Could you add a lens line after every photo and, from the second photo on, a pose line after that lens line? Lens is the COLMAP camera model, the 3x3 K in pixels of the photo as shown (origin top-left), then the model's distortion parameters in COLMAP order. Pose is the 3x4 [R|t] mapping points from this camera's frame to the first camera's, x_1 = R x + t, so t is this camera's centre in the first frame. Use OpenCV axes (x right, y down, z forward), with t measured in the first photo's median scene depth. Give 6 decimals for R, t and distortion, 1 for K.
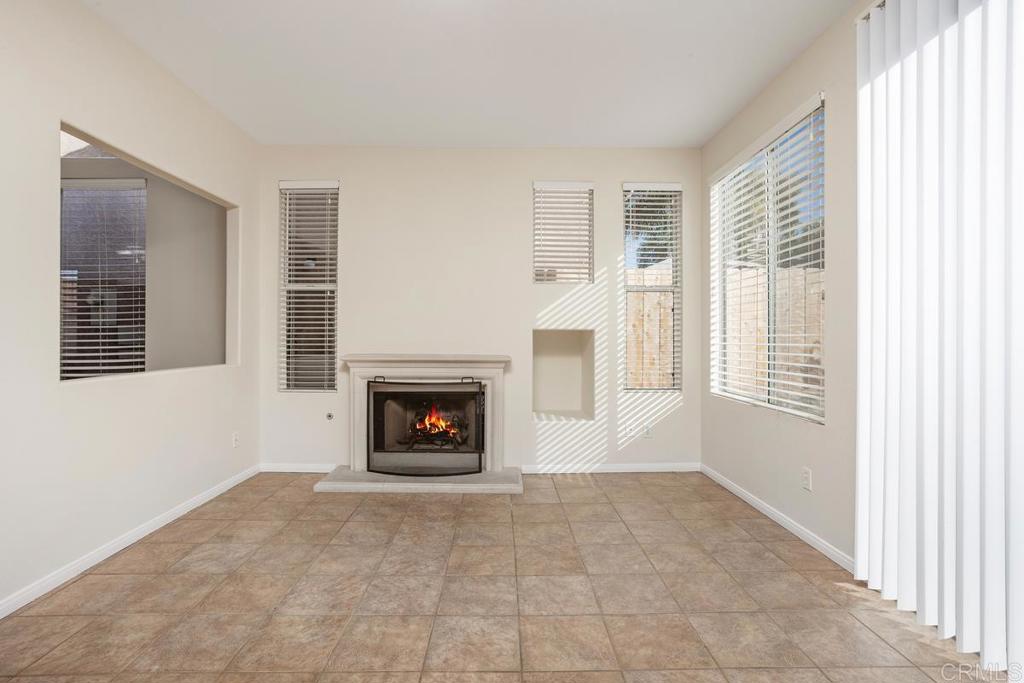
lens RADIAL K [[493.1, 0, 507.7], [0, 493.1, 336.5], [0, 0, 1]] dist [-0.043793, 0.025671]
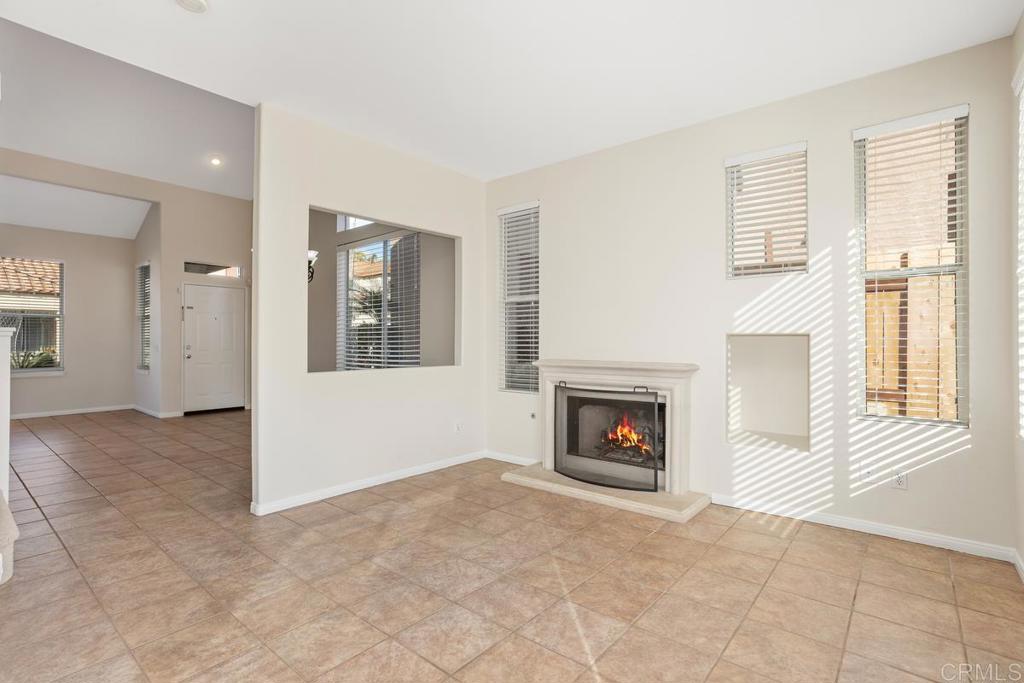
lens RADIAL K [[493.1, 0, 507.0], [0, 493.1, 341.3], [0, 0, 1]] dist [-0.043793, 0.025671]
pose [[0.754799, -0.005593, -0.655932, 0.347374], [0.003973, 0.999984, -0.003956, 0.000487], [0.655944, 0.000380, 0.754810, 0.140640]]
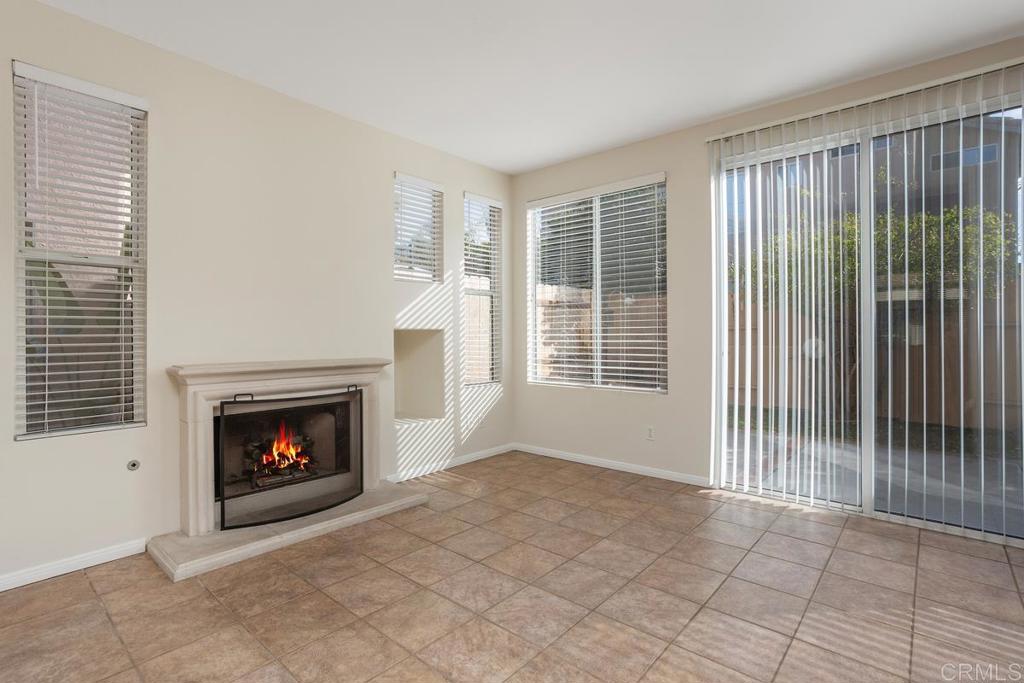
lens RADIAL K [[493.1, 0, 505.6], [0, 493.1, 336.0], [0, 0, 1]] dist [-0.043793, 0.025671]
pose [[0.670017, -0.007776, 0.742305, -0.549408], [0.005084, 0.999970, 0.005886, -0.006415], [-0.742328, -0.000170, 0.670037, 0.239986]]
